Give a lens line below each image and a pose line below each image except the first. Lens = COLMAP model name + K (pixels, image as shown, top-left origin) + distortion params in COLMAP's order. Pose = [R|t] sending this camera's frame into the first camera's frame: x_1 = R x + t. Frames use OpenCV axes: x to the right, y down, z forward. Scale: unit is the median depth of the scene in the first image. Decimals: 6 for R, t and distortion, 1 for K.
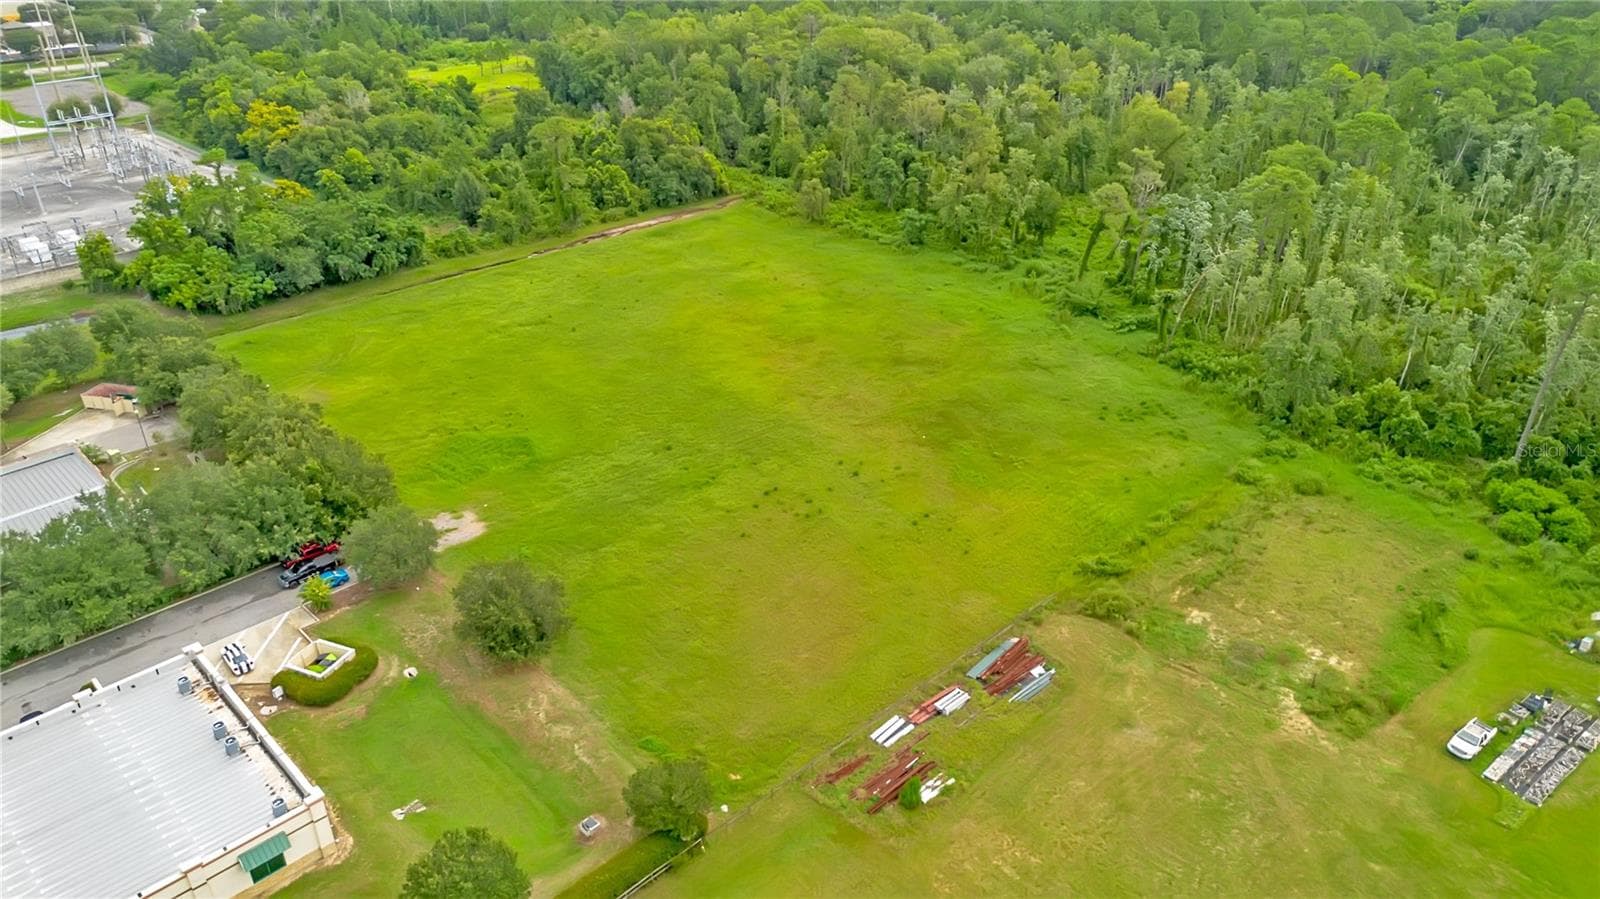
lens RADIAL K [[1129.9, 0, 801.1], [0, 1129.9, 457.0], [0, 0, 1]] dist [0.064177, -0.061023]
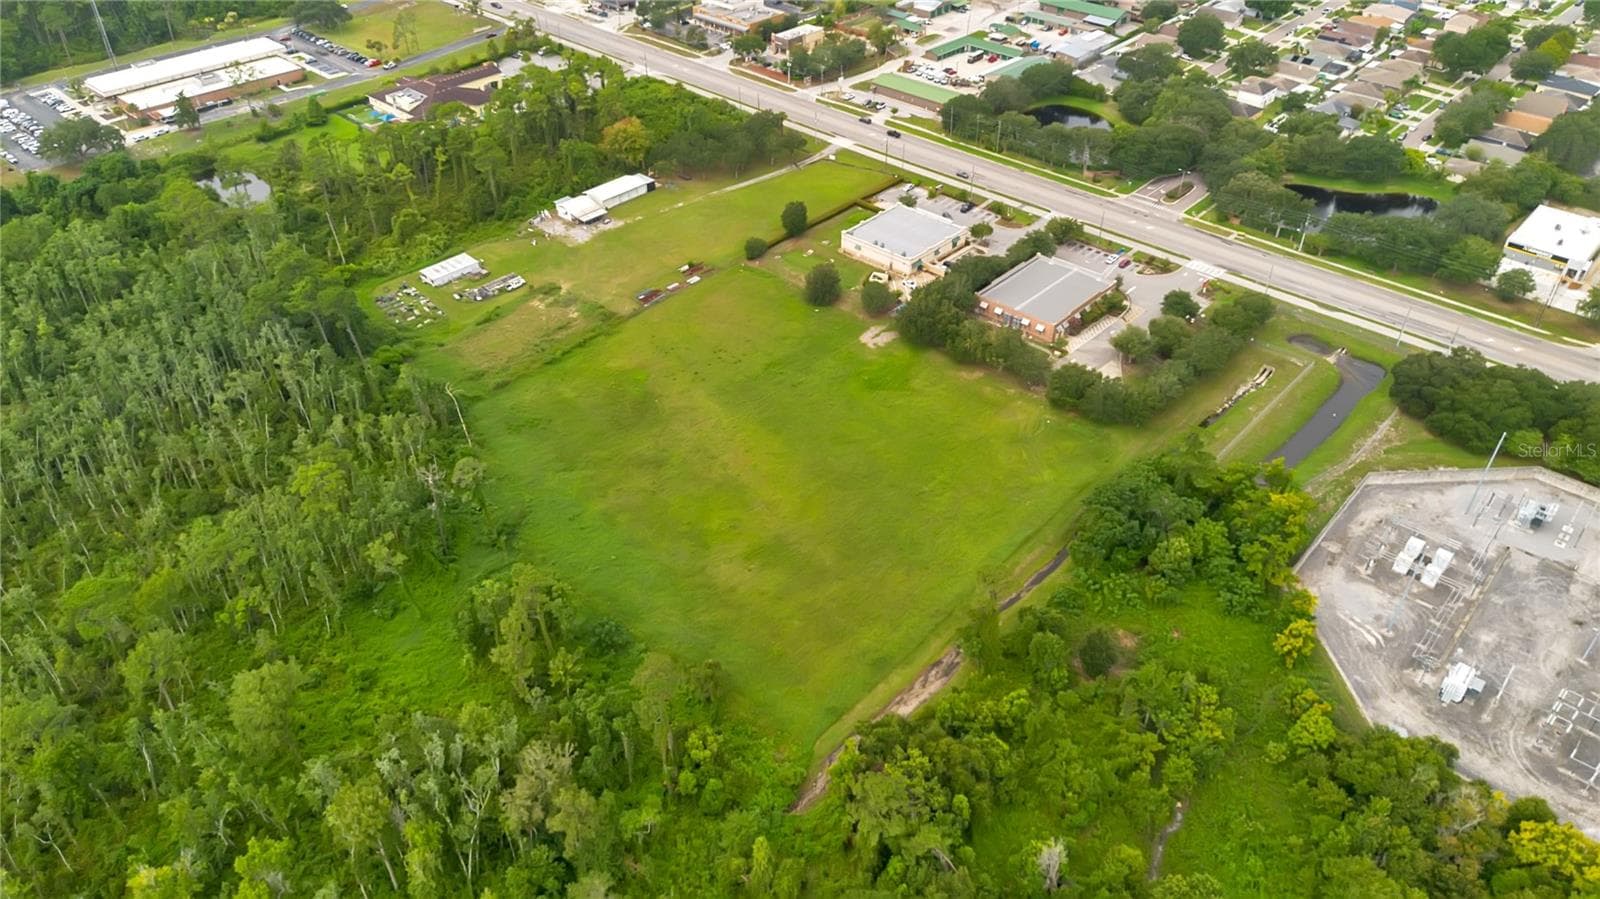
lens RADIAL K [[1139.8, 0, 801.2], [0, 1139.8, 448.2], [0, 0, 1]] dist [0.059635, -0.058525]
pose [[-0.998028, 0.043900, -0.044874, -0.042551], [-0.023313, 0.404508, 0.914237, -1.828905], [0.058287, 0.913480, -0.402687, 1.988654]]
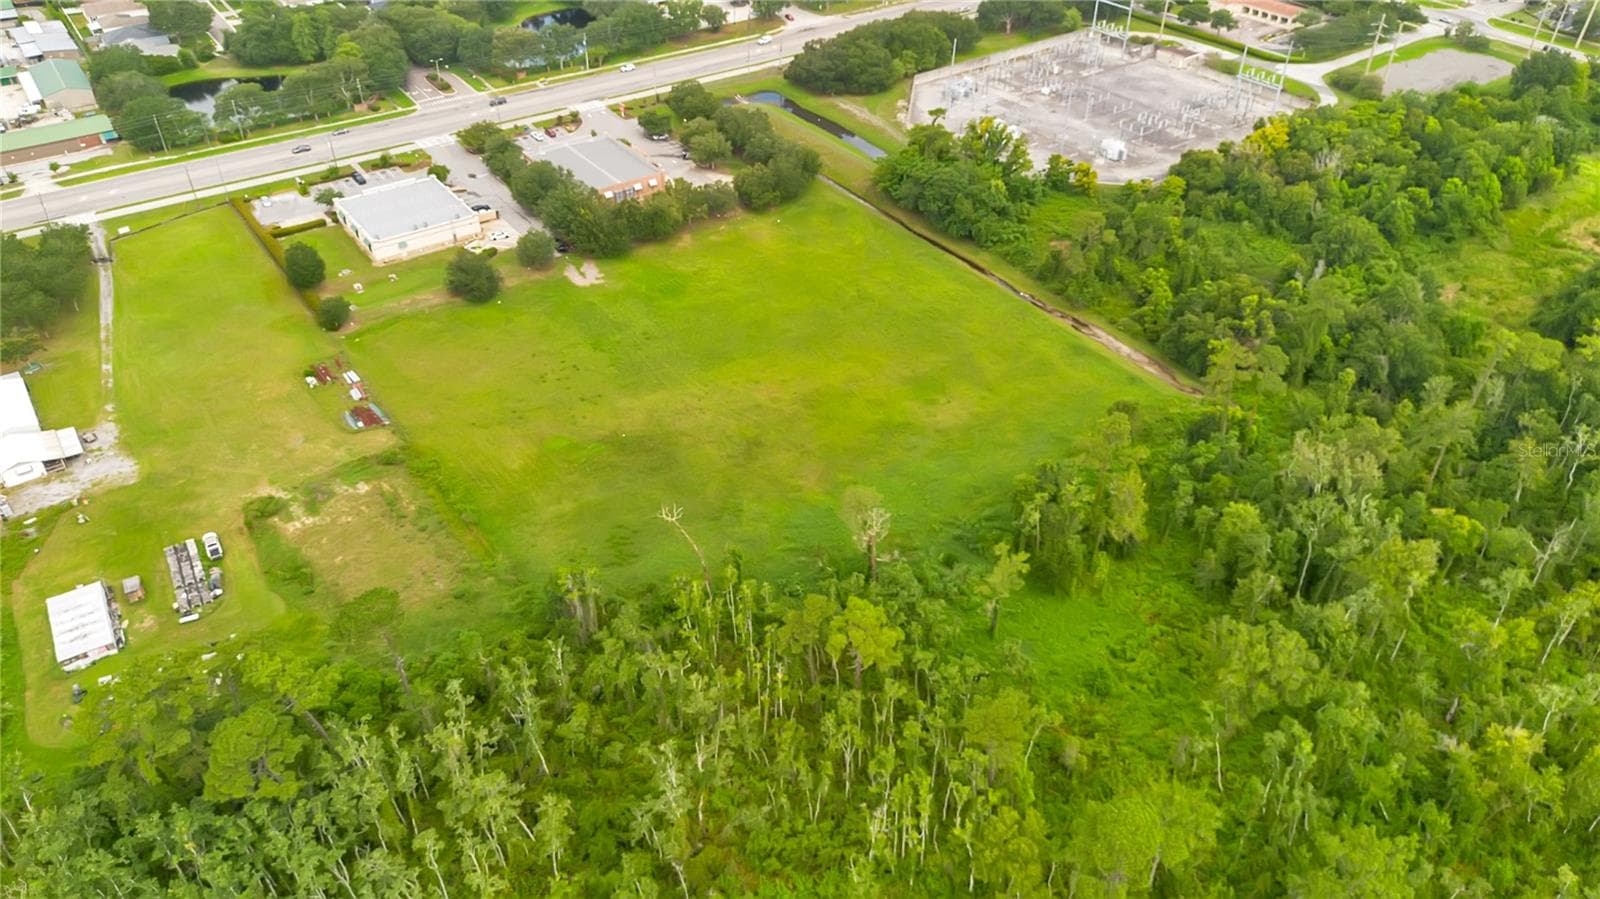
lens RADIAL K [[1129.9, 0, 801.1], [0, 1129.9, 457.0], [0, 0, 1]] dist [0.064177, -0.061023]
pose [[-0.138755, 0.613425, -0.777468, 1.317916], [-0.489818, 0.639803, 0.592225, -1.045384], [0.860712, 0.462992, 0.211690, 0.982448]]
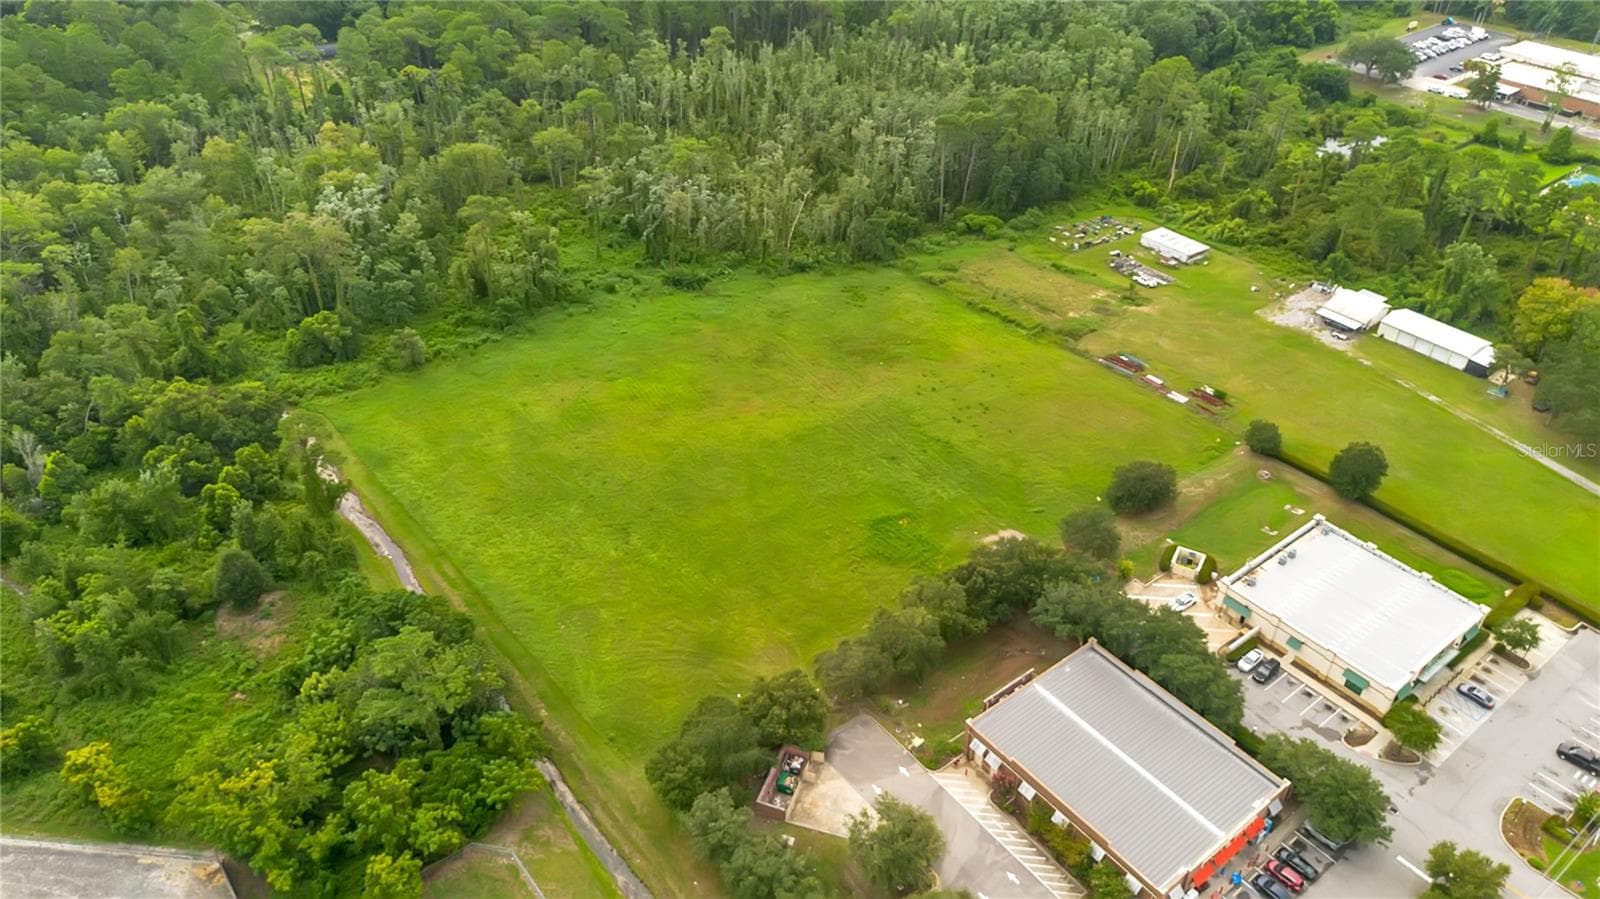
lens RADIAL K [[1130.0, 0, 800.0], [0, 1130.0, 449.5], [0, 0, 1]] dist [0.073963, -0.077028]
pose [[0.108127, -0.574418, 0.811389, -1.339862], [0.474824, 0.746902, 0.465489, -0.767535], [-0.873413, 0.334935, 0.353507, 0.640966]]
